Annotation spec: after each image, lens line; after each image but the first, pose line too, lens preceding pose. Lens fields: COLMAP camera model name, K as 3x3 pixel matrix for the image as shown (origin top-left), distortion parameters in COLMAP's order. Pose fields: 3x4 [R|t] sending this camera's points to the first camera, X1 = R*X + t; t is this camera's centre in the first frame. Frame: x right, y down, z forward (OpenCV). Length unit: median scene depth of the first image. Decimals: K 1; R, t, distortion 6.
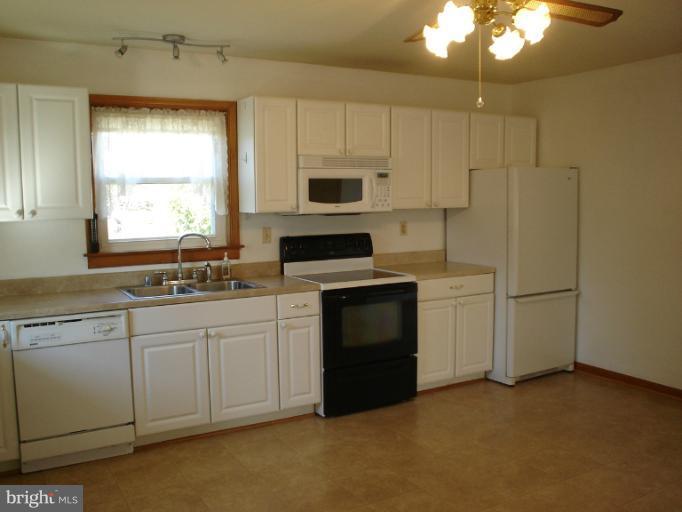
lens RADIAL K [[638.1, 0, 341.0], [0, 638.1, 256.0], [0, 0, 1]] dist [-0.134161, 0.107485]
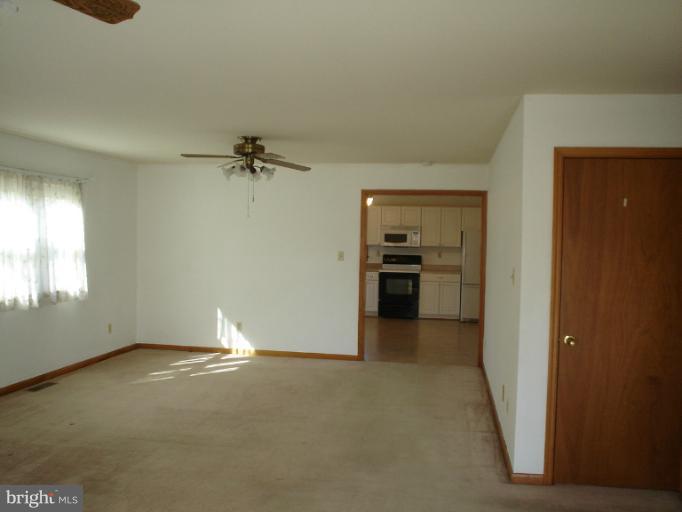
lens RADIAL K [[638.1, 0, 341.0], [0, 638.1, 256.0], [0, 0, 1]] dist [-0.134161, 0.107485]
pose [[0.764844, 0.047173, -0.642486, 1.692297], [-0.091014, 0.995225, -0.035276, 0.099086], [0.637754, 0.085456, 0.765485, -1.338880]]
